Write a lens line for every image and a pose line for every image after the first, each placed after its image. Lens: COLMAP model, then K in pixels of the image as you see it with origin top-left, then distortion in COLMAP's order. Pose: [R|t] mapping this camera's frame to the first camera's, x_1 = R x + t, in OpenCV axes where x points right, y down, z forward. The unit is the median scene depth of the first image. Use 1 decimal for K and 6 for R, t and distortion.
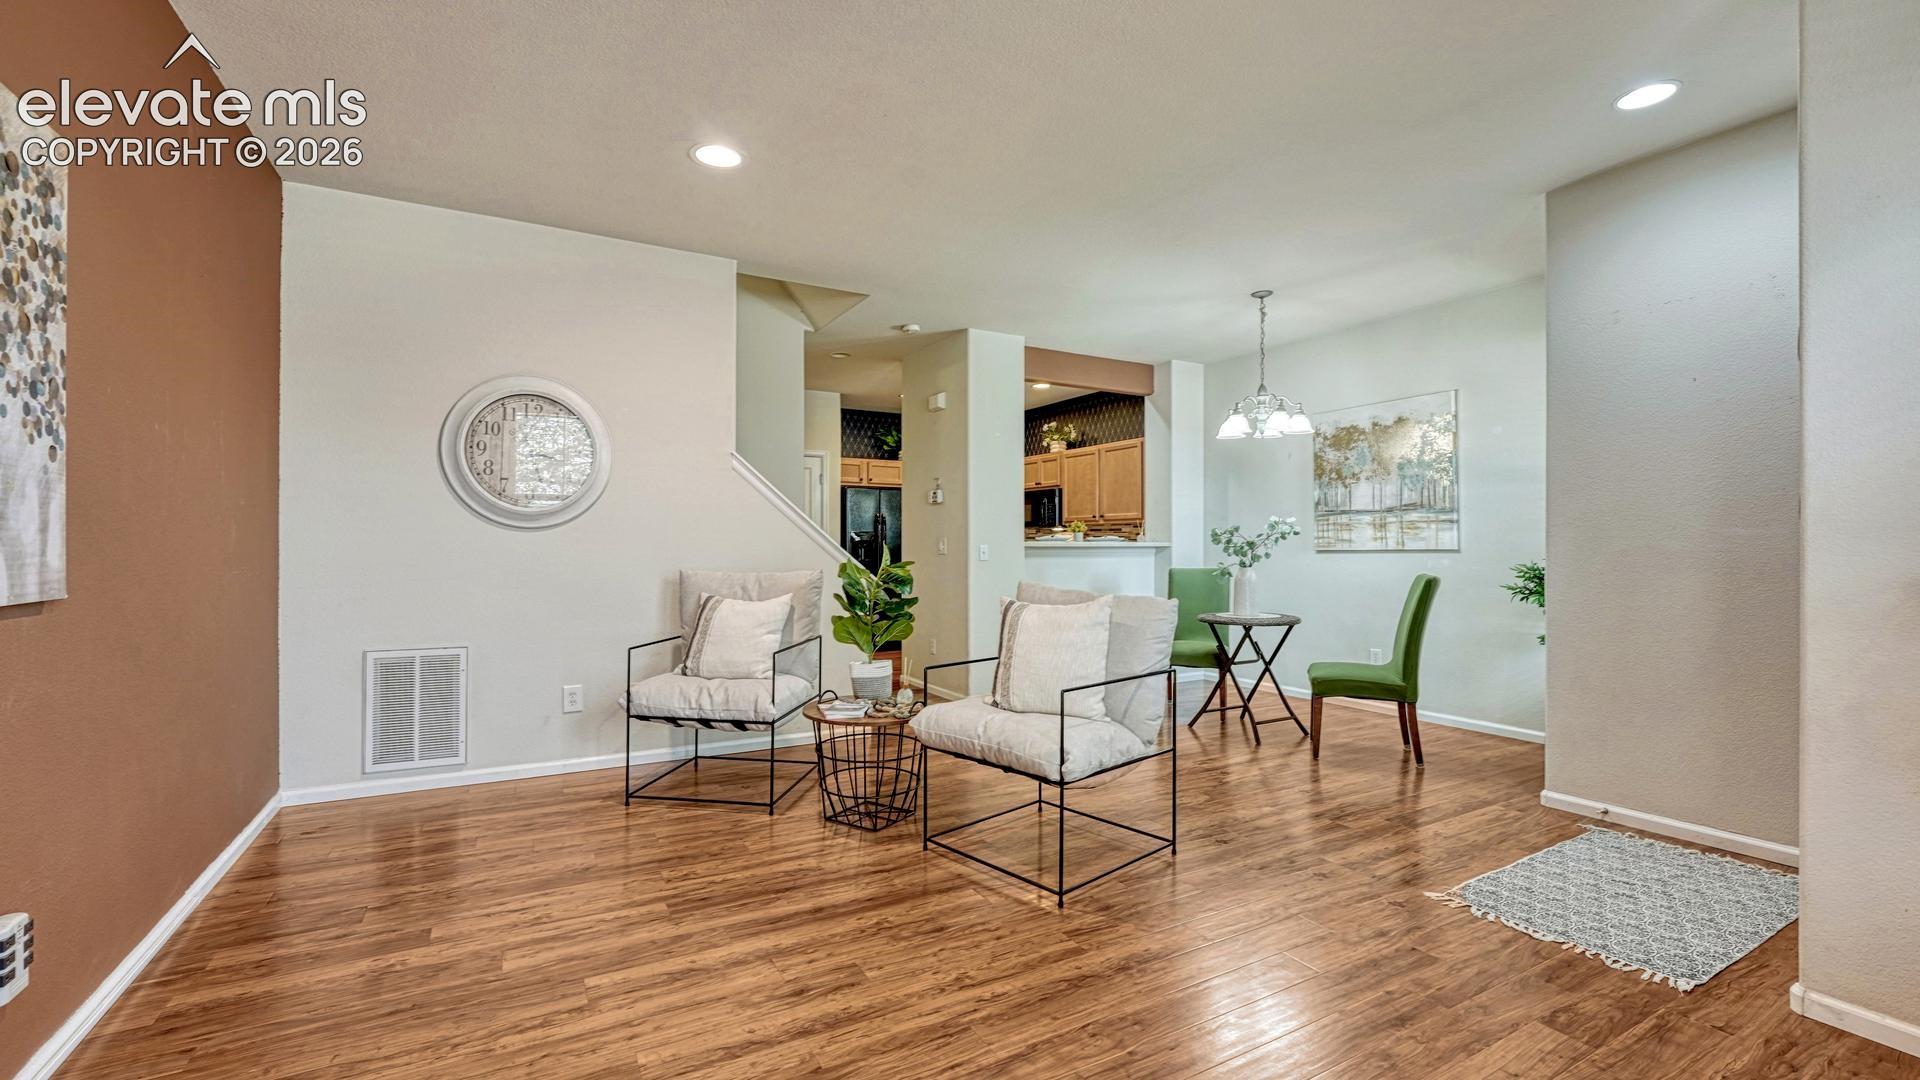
lens RADIAL K [[796.7, 0, 950.8], [0, 796.7, 540.9], [0, 0, 1]] dist [-0.013163, 0.003445]
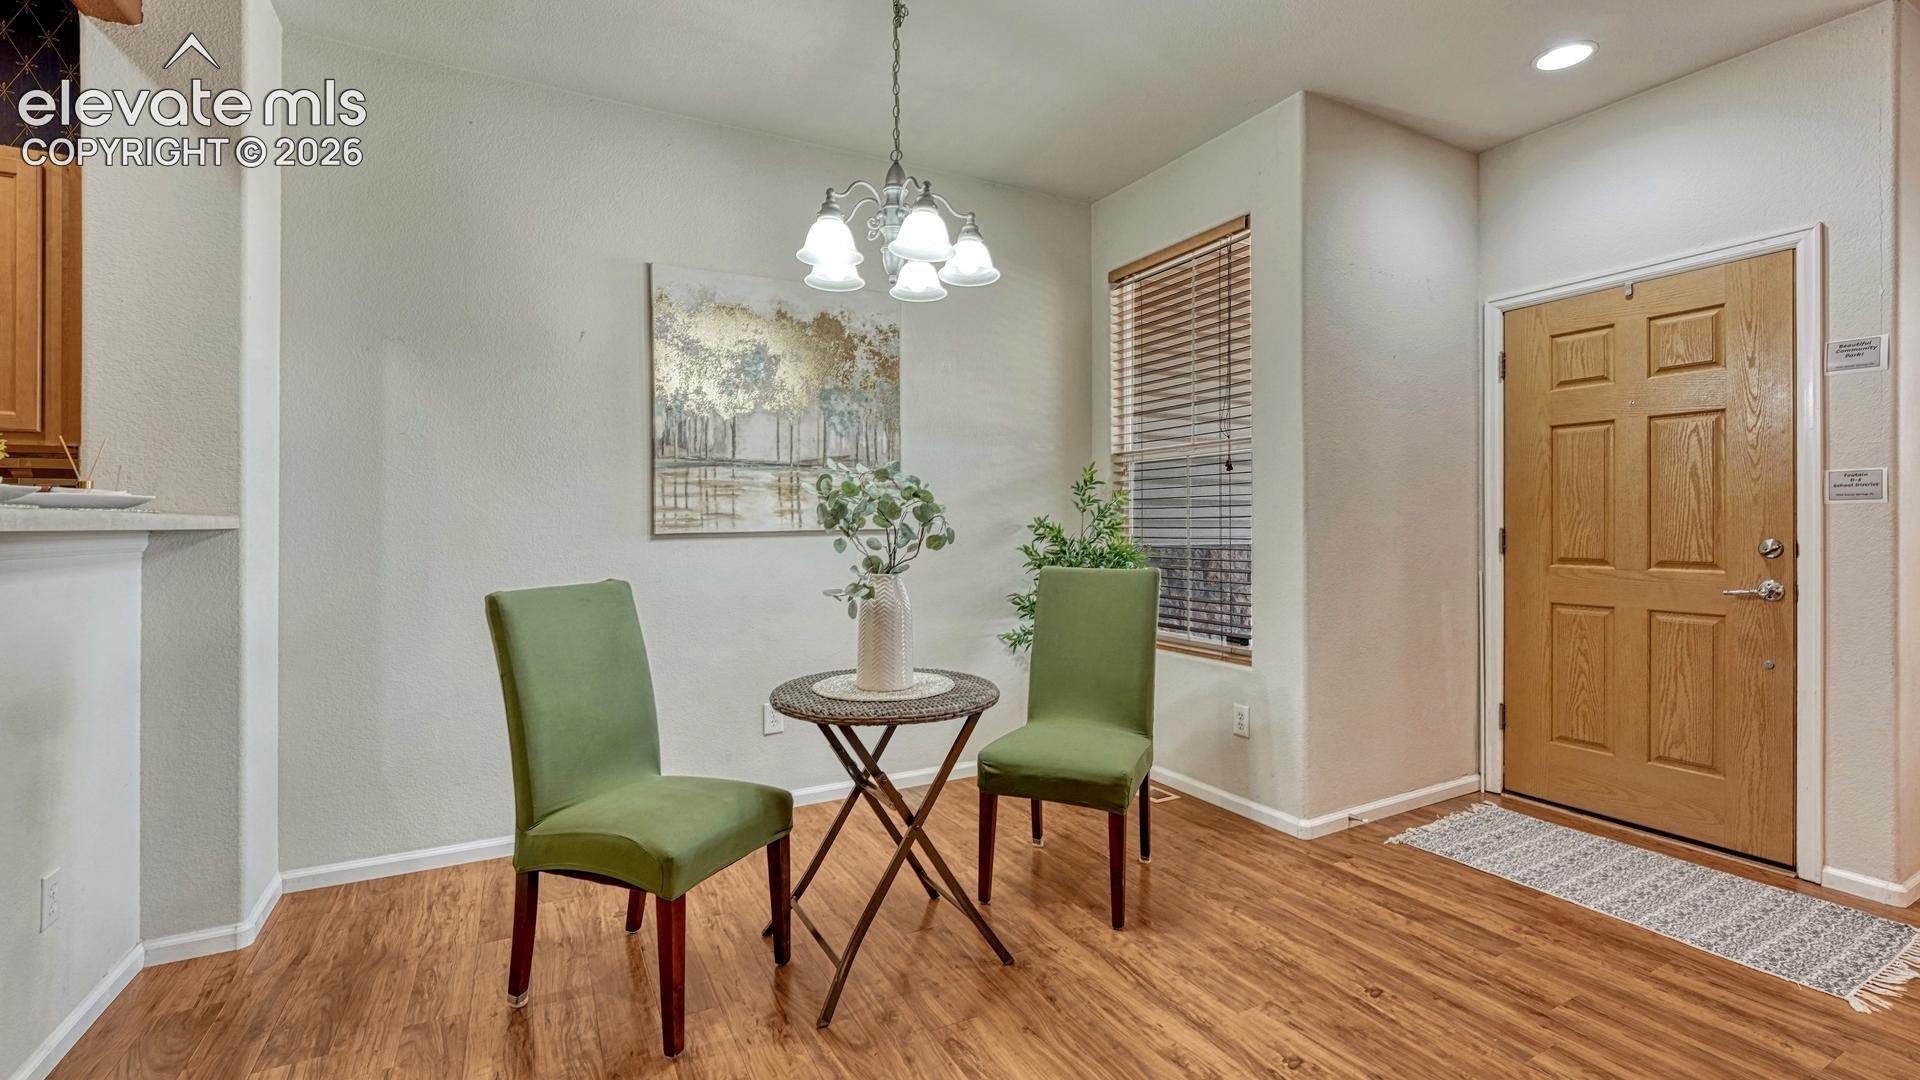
lens RADIAL K [[816.1, 0, 971.2], [0, 816.1, 529.9], [0, 0, 1]] dist [-0.012936, 0.000148]
pose [[0.012152, -0.006160, 0.999907, -0.132069], [-0.003116, 0.999976, 0.006199, 0.013261], [-0.999921, -0.003191, 0.012133, 1.877635]]
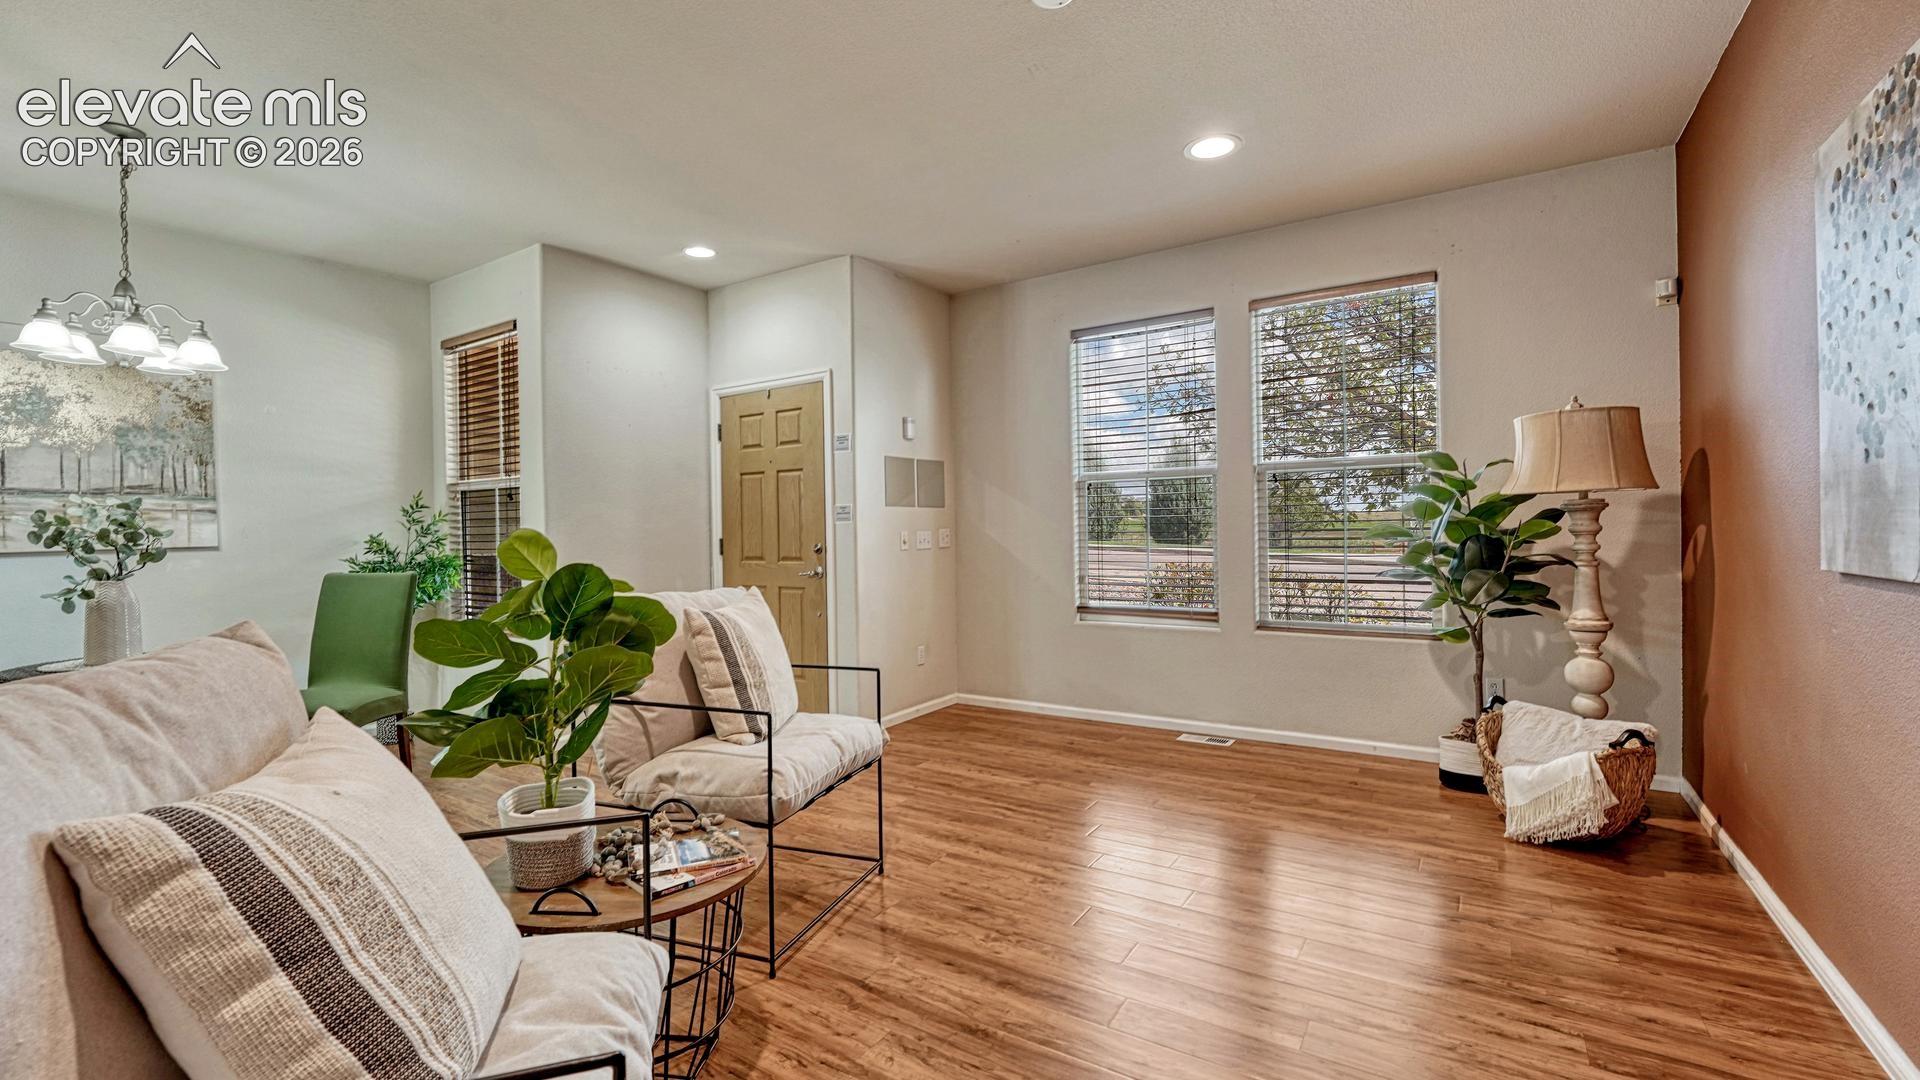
lens RADIAL K [[796.7, 0, 950.8], [0, 796.7, 540.9], [0, 0, 1]] dist [-0.013163, 0.003445]
pose [[-0.451248, -0.005537, 0.892381, -0.856782], [0.008947, 0.999902, 0.010729, 0.005912], [-0.892354, 0.012825, -0.451154, 1.400765]]
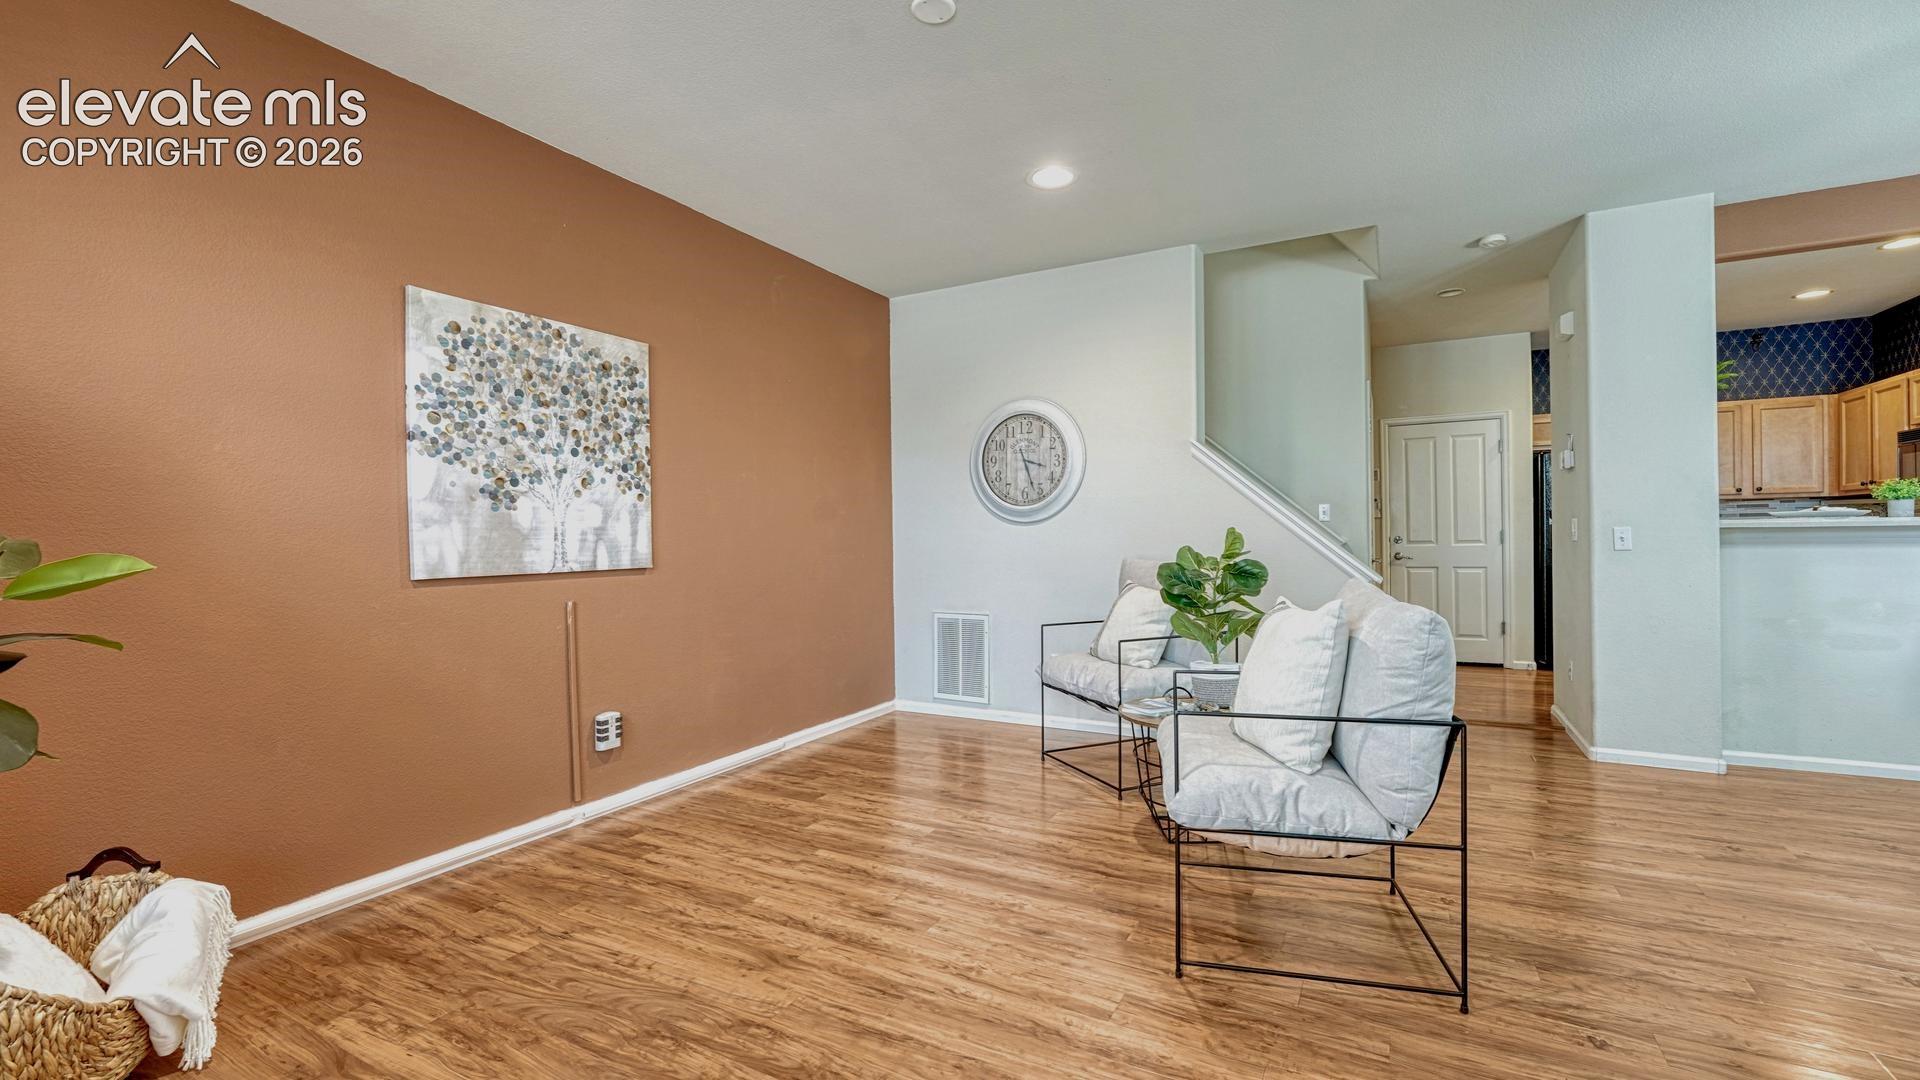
lens RADIAL K [[804.2, 0, 960.0], [0, 804.2, 540.0], [0, 0, 1]] dist [-0.008755, 0.000305]
pose [[0.532585, -0.006960, -0.846348, 0.721638], [0.019186, 0.999809, 0.003851, 0.005961], [0.846159, -0.018289, 0.532617, 0.384017]]
